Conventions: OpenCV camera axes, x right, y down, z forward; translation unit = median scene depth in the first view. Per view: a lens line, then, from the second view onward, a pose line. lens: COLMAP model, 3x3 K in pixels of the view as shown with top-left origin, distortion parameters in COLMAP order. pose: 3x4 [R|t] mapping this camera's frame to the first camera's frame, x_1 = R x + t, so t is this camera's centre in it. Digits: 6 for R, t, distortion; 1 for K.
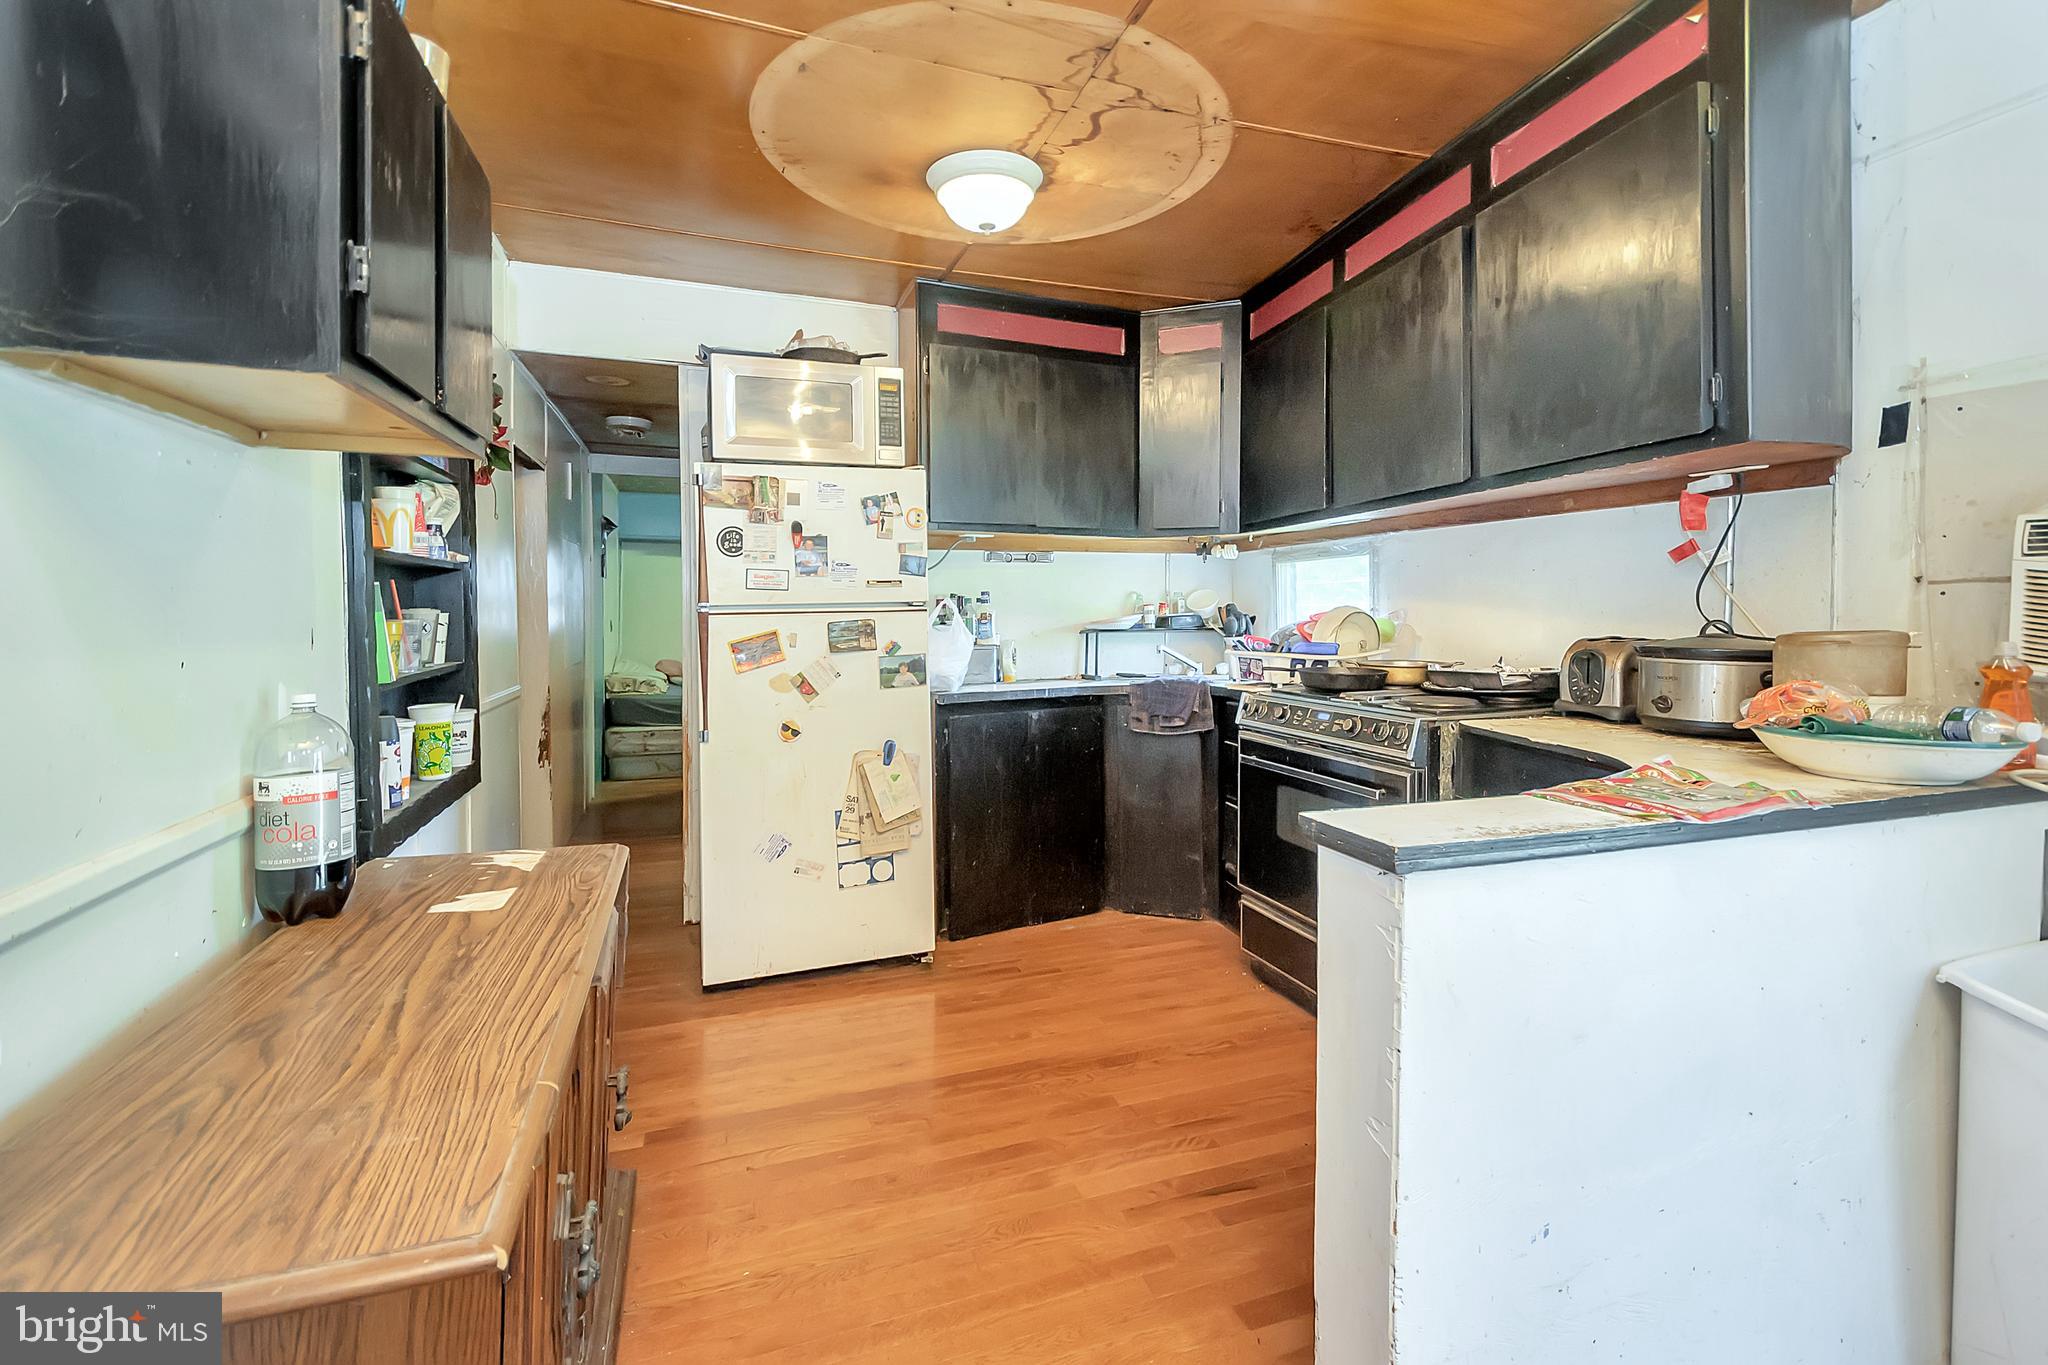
lens RADIAL K [[925.5, 0, 1025.4], [0, 925.5, 644.8], [0, 0, 1]] dist [-0.019726, -0.000050]
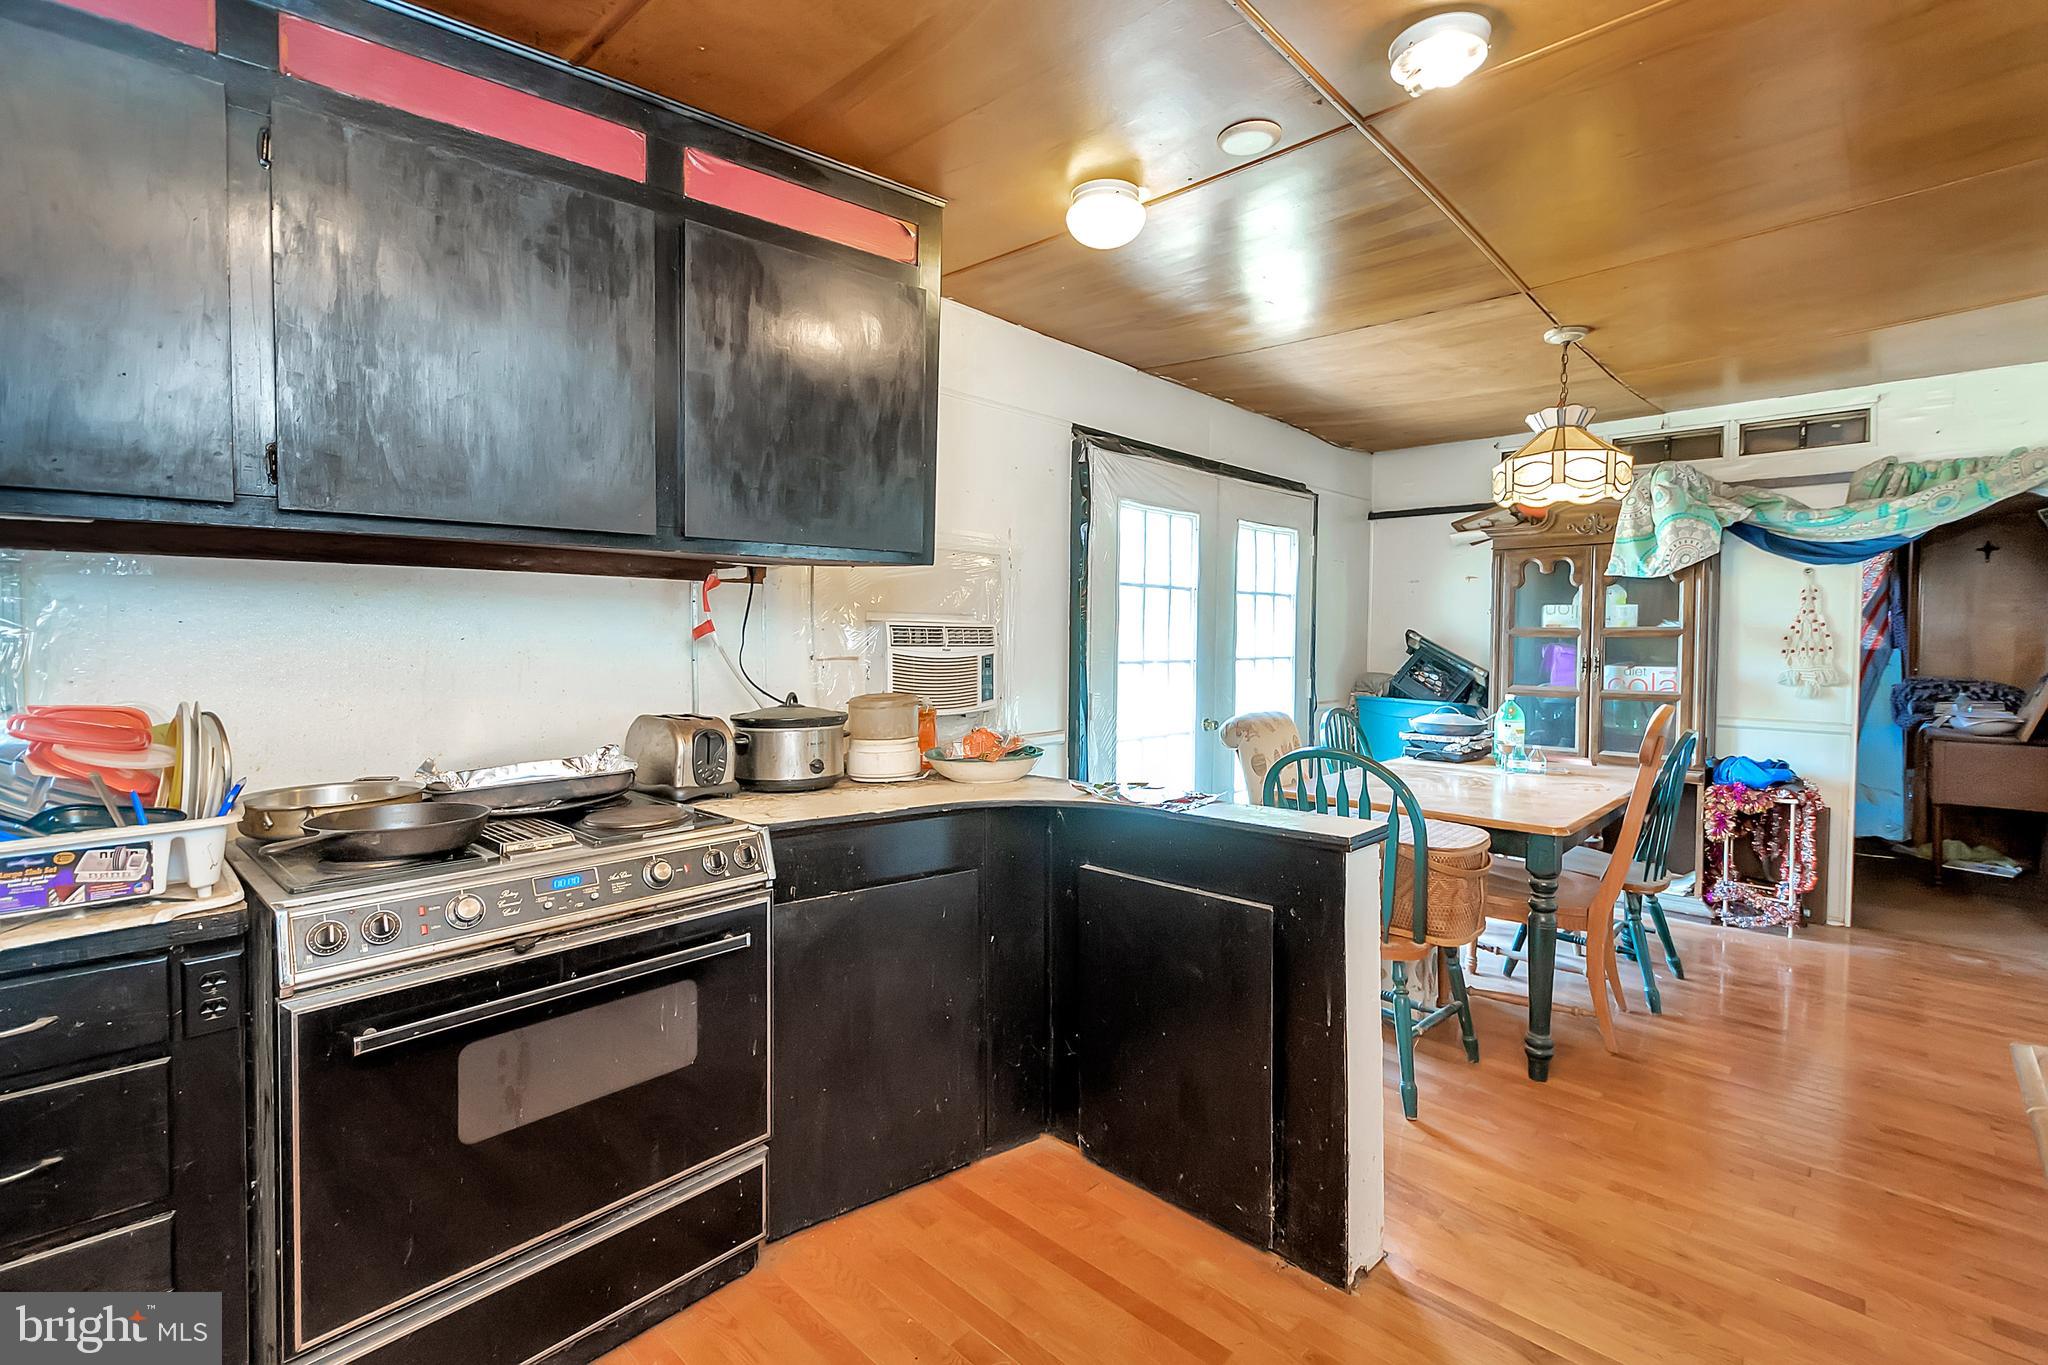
lens RADIAL K [[918.8, 0, 1024.0], [0, 918.8, 682.5], [0, 0, 1]] dist [0.001119, 0.000135]
pose [[-0.470657, -0.035093, 0.881618, -0.301757], [0.038365, 0.997450, 0.060186, -0.067829], [-0.881482, 0.062151, -0.468111, 0.871355]]
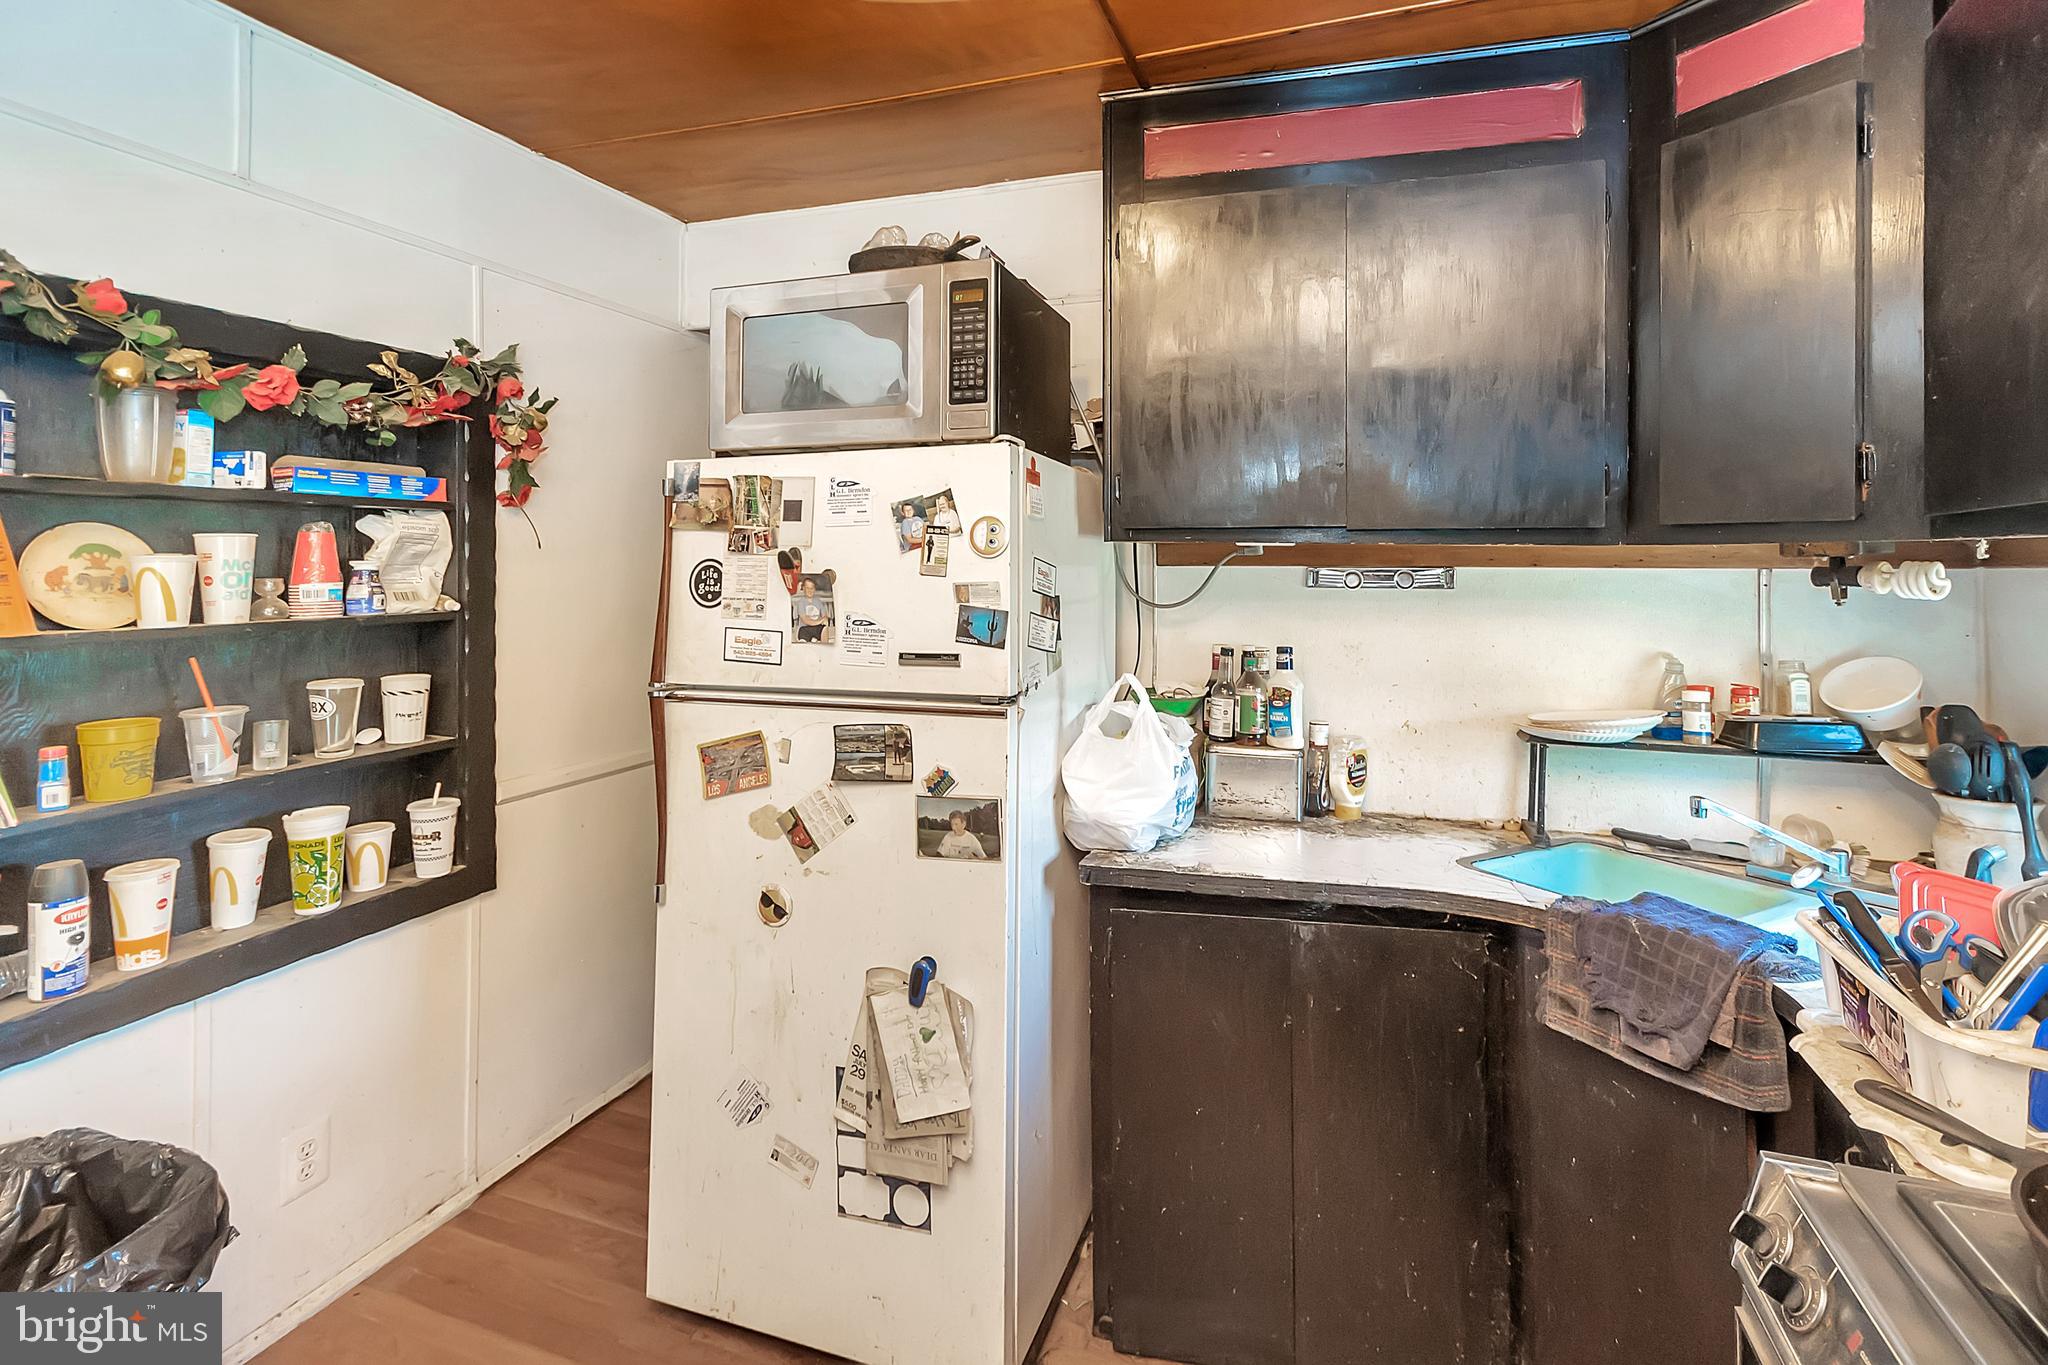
lens RADIAL K [[946.4, 0, 1034.5], [0, 946.4, 560.0], [0, 0, 1]] dist [0.011940, -0.000362]
pose [[0.772818, 0.006177, -0.634598, 0.244211], [-0.034508, 0.998882, -0.032301, -0.108836], [0.633689, 0.046862, 0.772167, 0.615146]]
